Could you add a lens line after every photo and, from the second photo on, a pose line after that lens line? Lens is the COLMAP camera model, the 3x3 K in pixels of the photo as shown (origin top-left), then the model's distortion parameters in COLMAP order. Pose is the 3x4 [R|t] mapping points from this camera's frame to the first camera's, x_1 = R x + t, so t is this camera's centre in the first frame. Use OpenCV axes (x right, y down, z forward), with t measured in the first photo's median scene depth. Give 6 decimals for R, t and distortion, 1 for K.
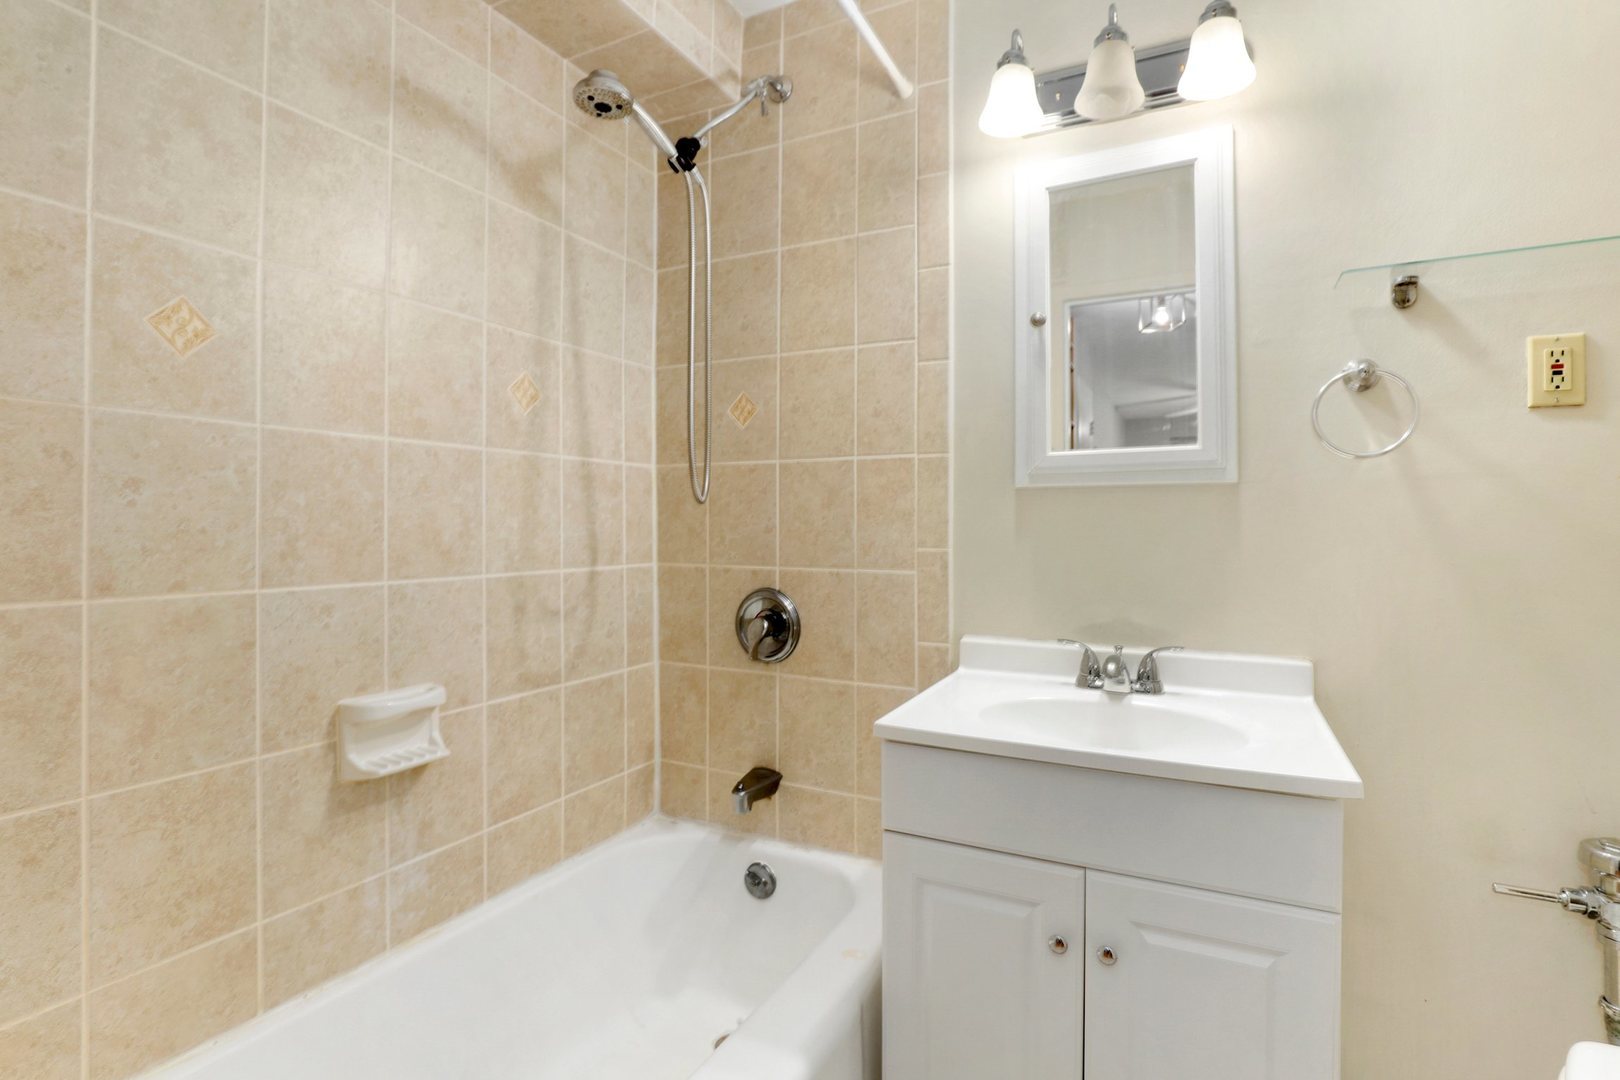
lens RADIAL K [[764.4, 0, 825.5], [0, 764.4, 533.9], [0, 0, 1]] dist [-0.028629, 0.008882]
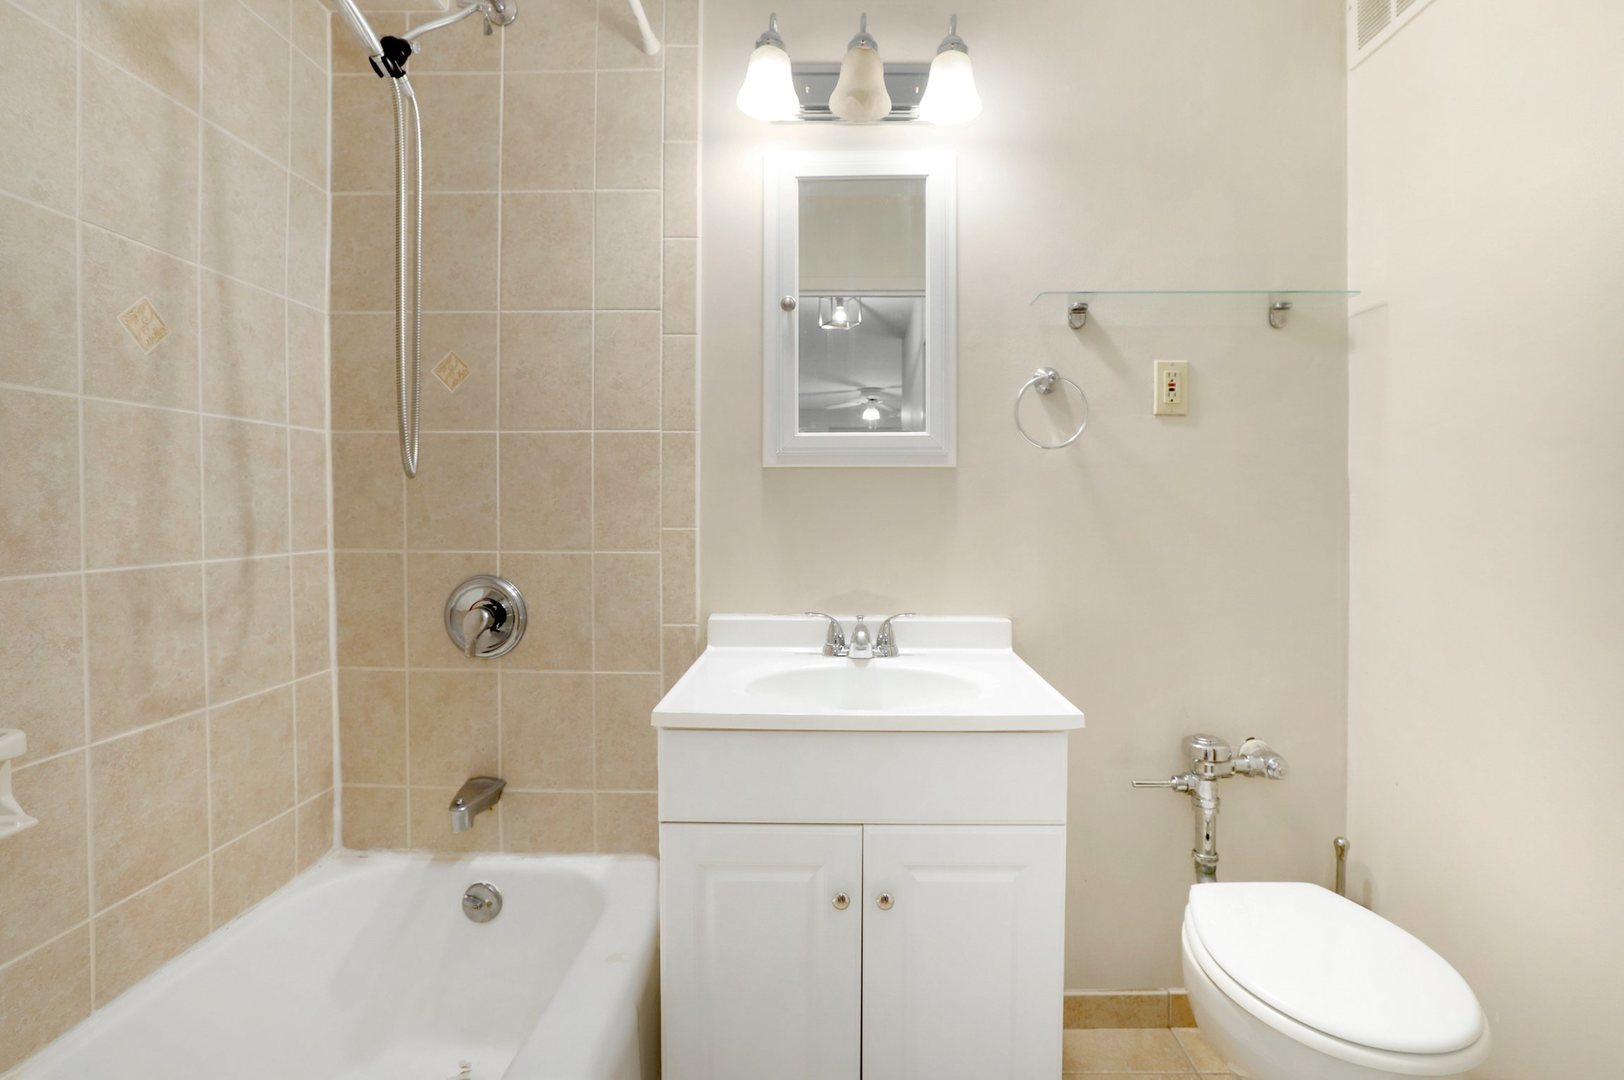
lens RADIAL K [[750.5, 0, 814.2], [0, 750.5, 529.5], [0, 0, 1]] dist [-0.033090, 0.011575]
pose [[0.901740, -0.011448, 0.432127, -0.114175], [0.003107, 0.999795, 0.020005, 0.002763], [-0.432268, -0.016697, 0.901591, 0.059559]]
